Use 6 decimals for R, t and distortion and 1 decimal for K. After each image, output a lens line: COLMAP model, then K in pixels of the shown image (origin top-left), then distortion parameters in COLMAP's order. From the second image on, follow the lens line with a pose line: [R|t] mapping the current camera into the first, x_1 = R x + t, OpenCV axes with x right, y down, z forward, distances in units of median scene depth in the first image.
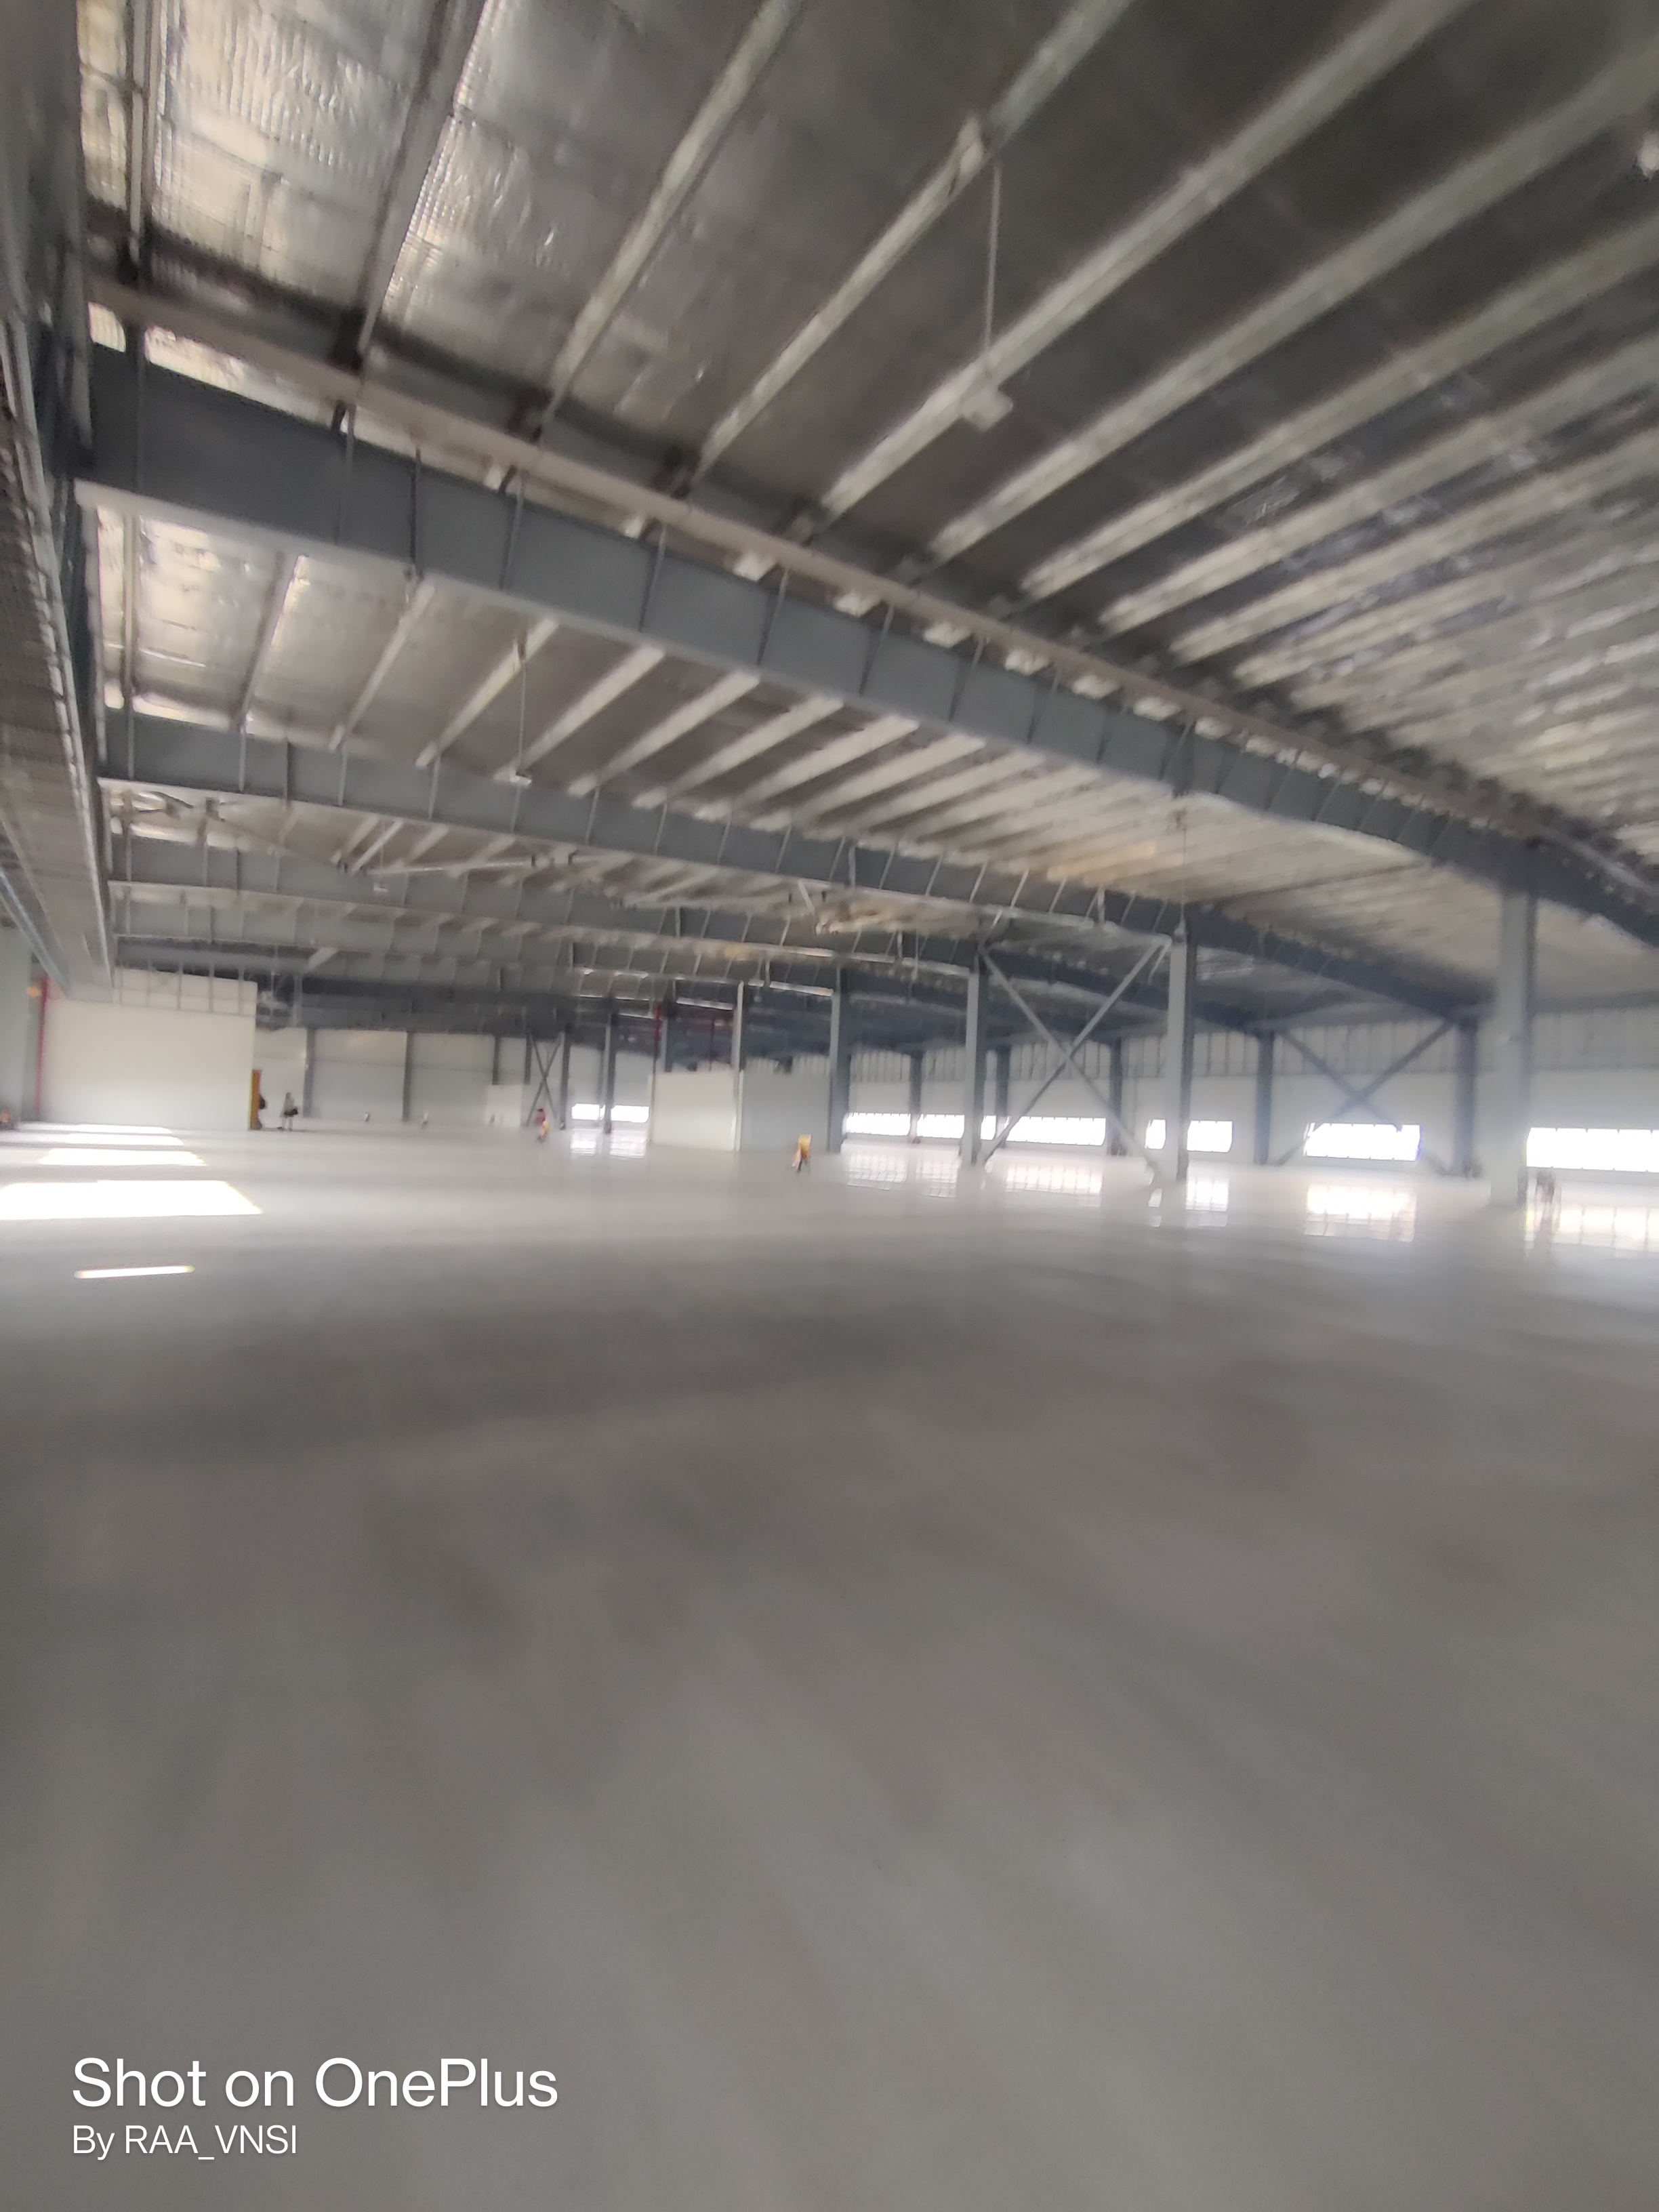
lens RADIAL K [[1031.9, 0, 829.1], [0, 1031.9, 1094.2], [0, 0, 1]] dist [-0.002622, 0.000262]
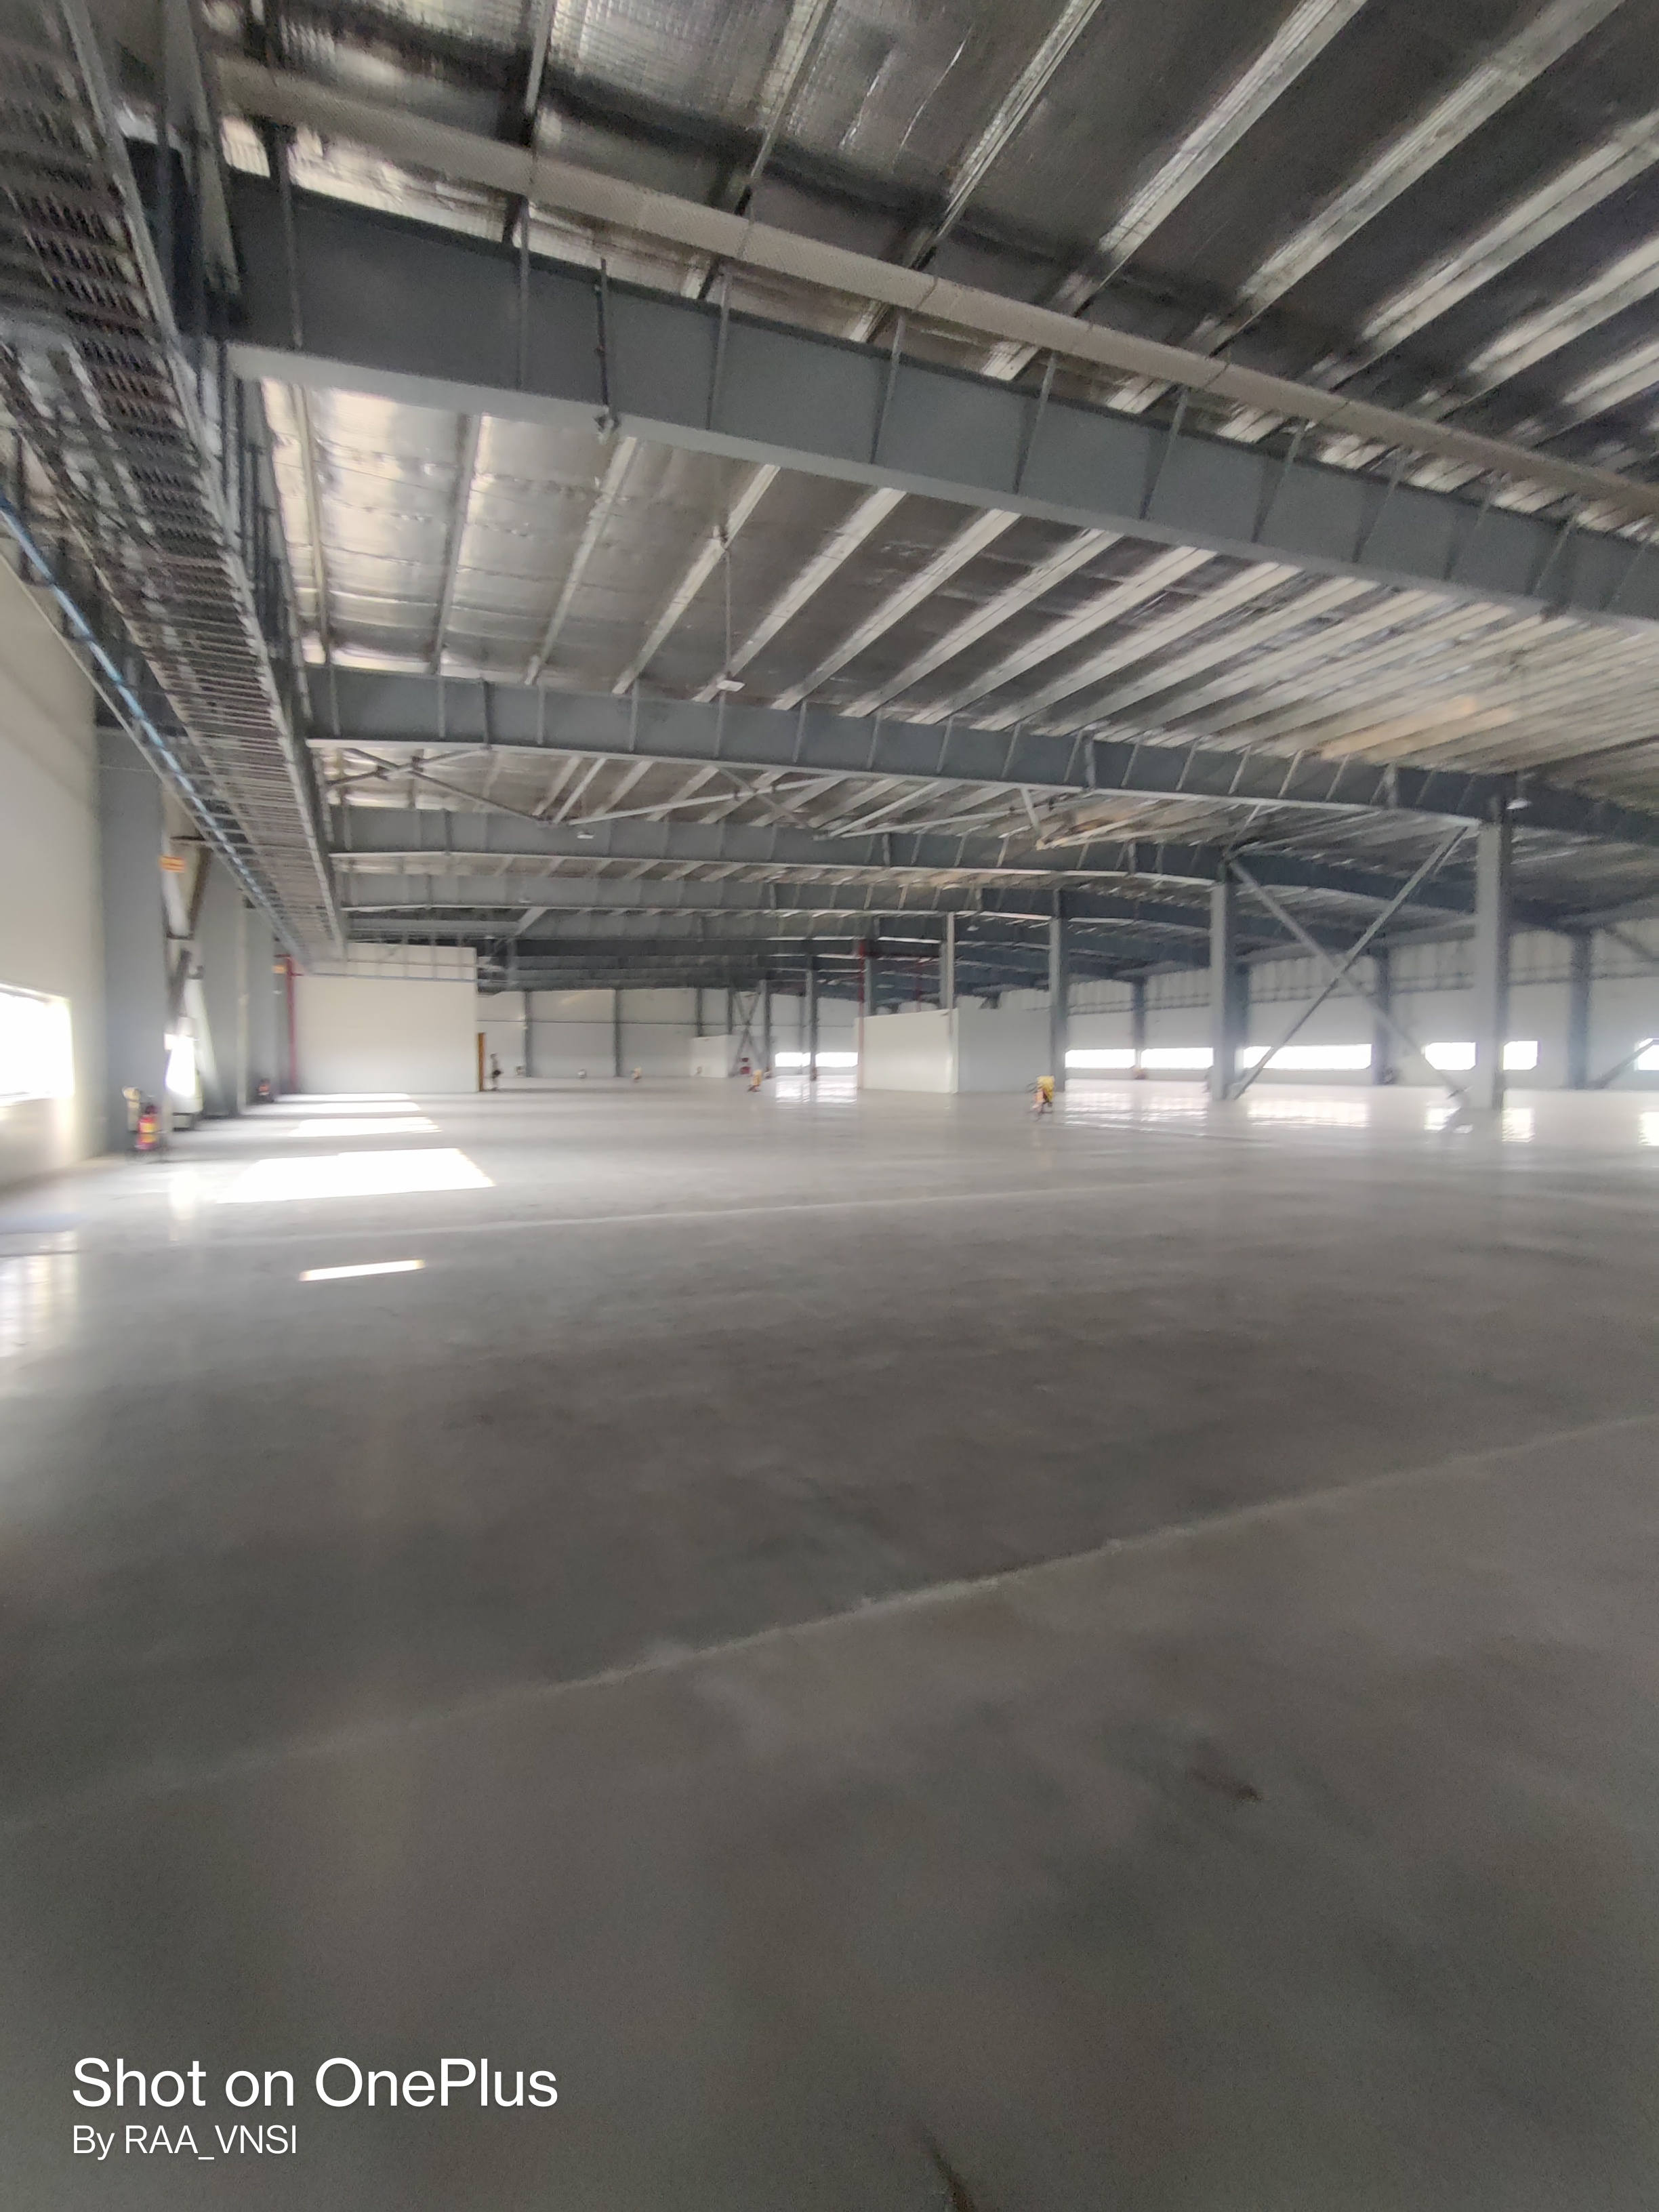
lens RADIAL K [[1057.3, 0, 826.4], [0, 1057.3, 1113.7], [0, 0, 1]] dist [0.000260, 0.000394]
pose [[0.980328, -0.034601, -0.194319, -0.027101], [0.049035, 0.996343, 0.069966, -0.000291], [0.191188, -0.078118, 0.978440, 0.050947]]
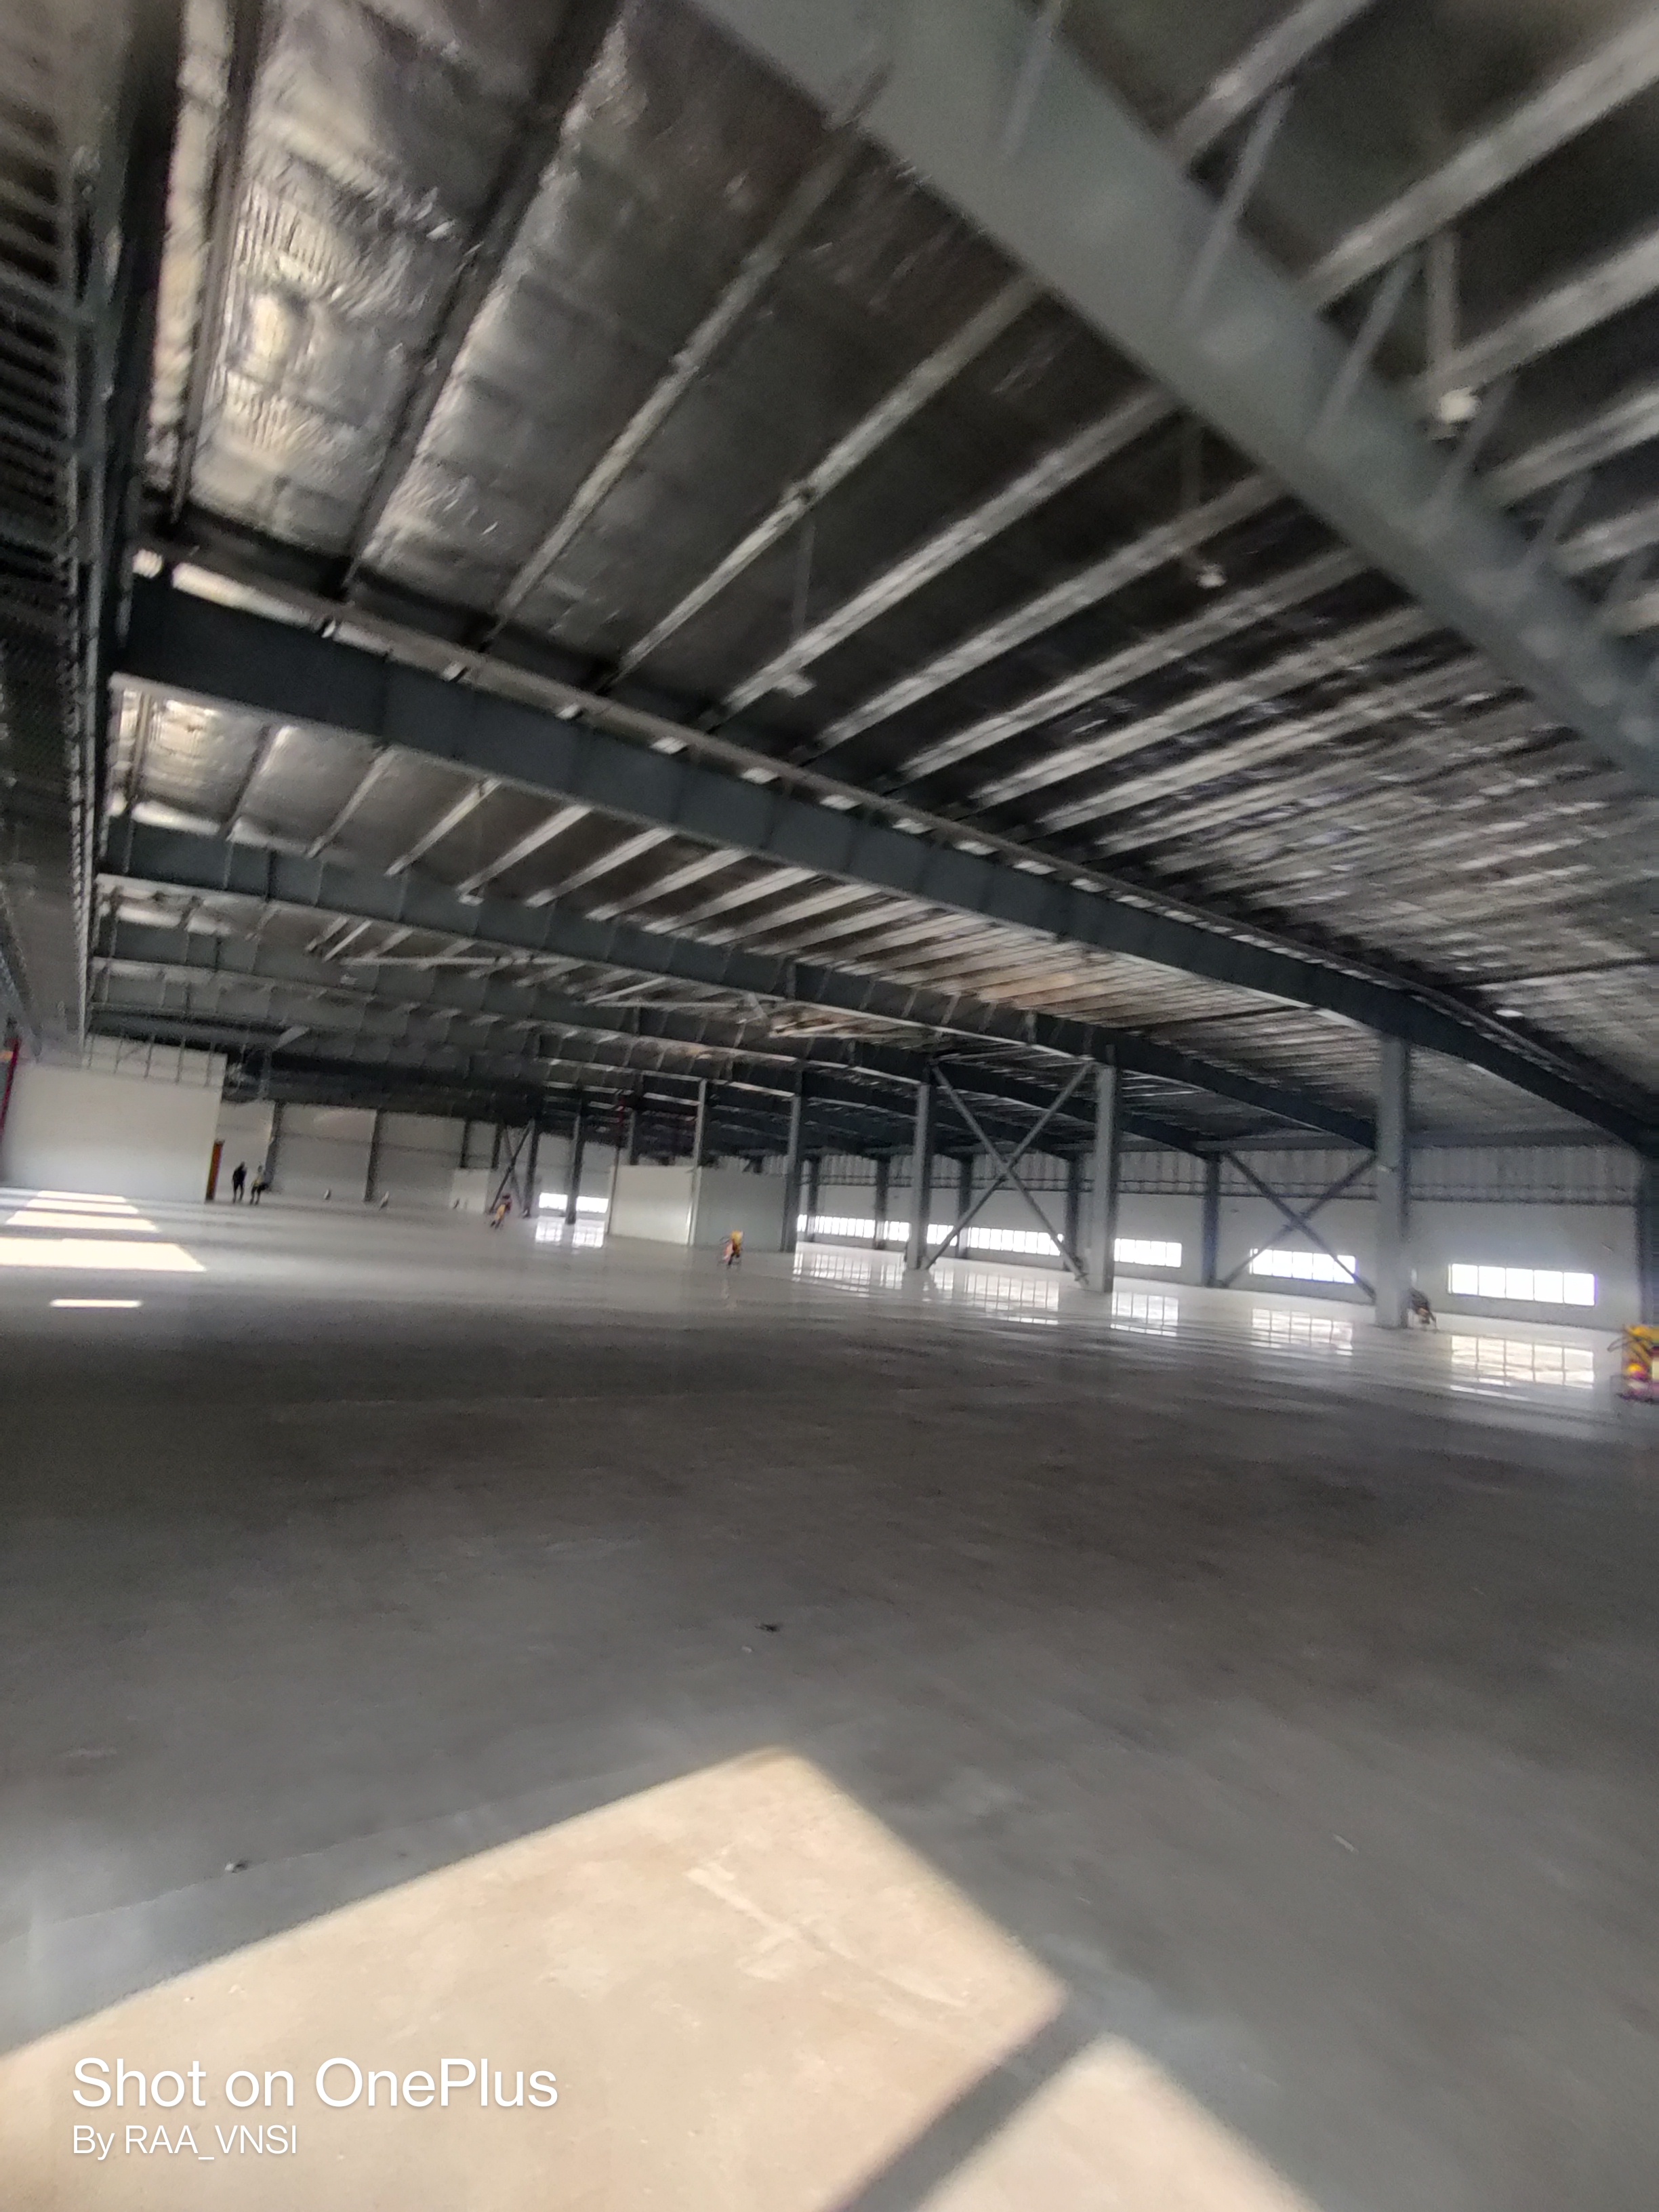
lens RADIAL K [[1057.3, 0, 826.4], [0, 1057.3, 1113.7], [0, 0, 1]] dist [0.000260, 0.000394]
pose [[0.998738, 0.048747, 0.012057, 0.042887], [-0.047674, 0.995869, -0.077278, 0.000120], [-0.015774, 0.076605, 0.996937, -0.072388]]
